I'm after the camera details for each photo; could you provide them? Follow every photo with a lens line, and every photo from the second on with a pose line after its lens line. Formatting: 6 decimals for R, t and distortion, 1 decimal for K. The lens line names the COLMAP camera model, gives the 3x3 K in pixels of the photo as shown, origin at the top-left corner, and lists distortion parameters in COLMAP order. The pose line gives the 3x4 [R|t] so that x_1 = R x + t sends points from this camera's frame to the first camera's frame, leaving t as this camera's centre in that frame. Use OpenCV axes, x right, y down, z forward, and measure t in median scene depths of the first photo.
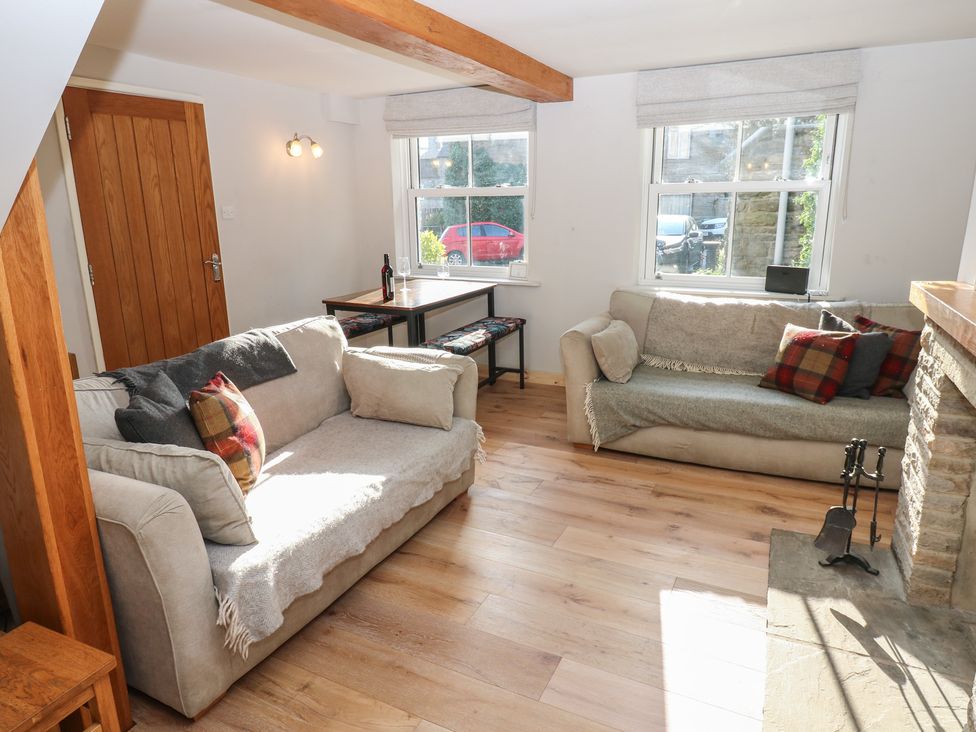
lens RADIAL K [[629.0, 0, 510.0], [0, 629.0, 353.3], [0, 0, 1]] dist [0.002003, -0.003894]
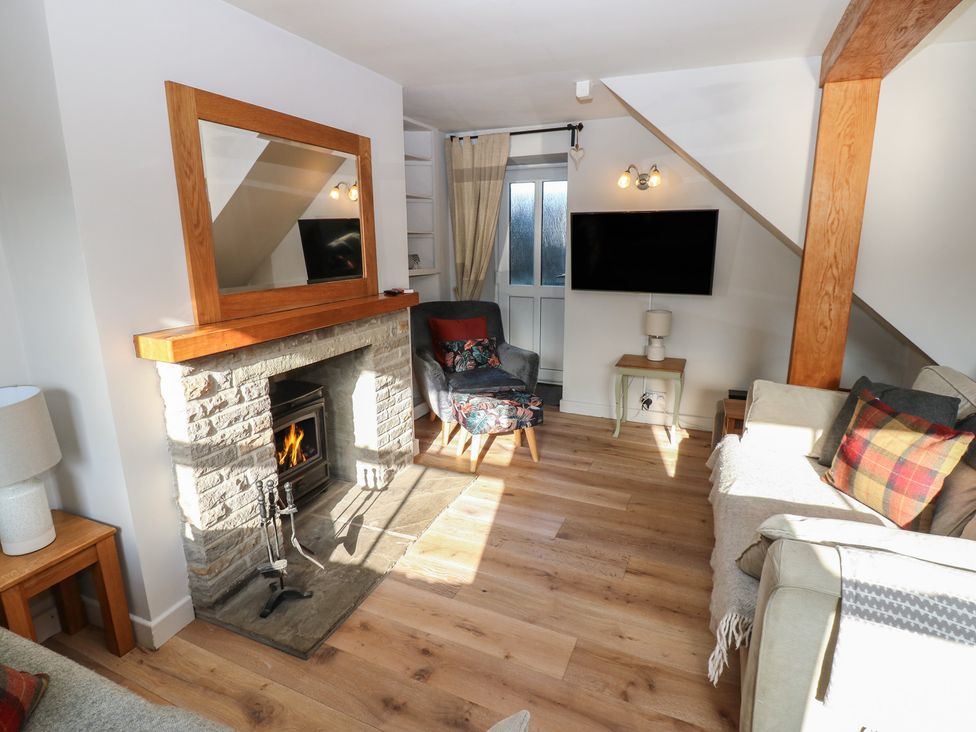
lens RADIAL K [[528.1, 0, 496.2], [0, 528.1, 354.1], [0, 0, 1]] dist [0.001483, -0.014550]
pose [[-0.999176, 0.020828, -0.034831, 0.162942], [0.003264, 0.896729, 0.442568, -0.302798], [0.040452, 0.442090, -0.896058, 1.220112]]
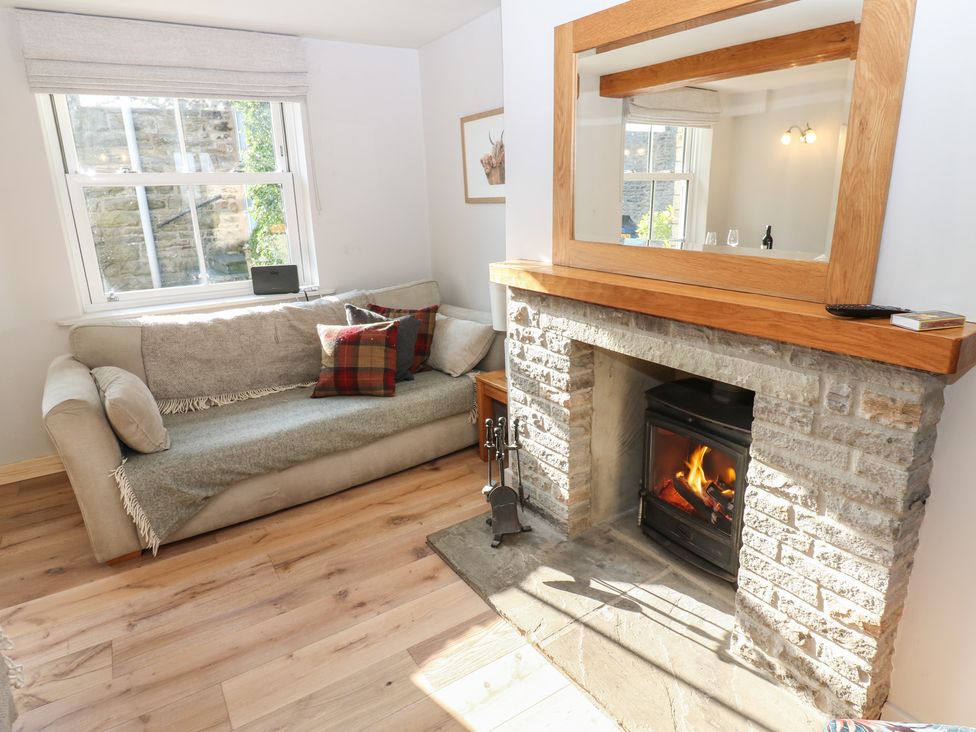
lens RADIAL K [[584.3, 0, 491.1], [0, 584.3, 351.2], [0, 0, 1]] dist [0.011072, -0.020818]
pose [[0.521859, -0.231103, 0.821130, -0.162852], [0.217548, 0.966828, 0.133849, -0.075798], [-0.824825, 0.108785, 0.554824, 0.332573]]
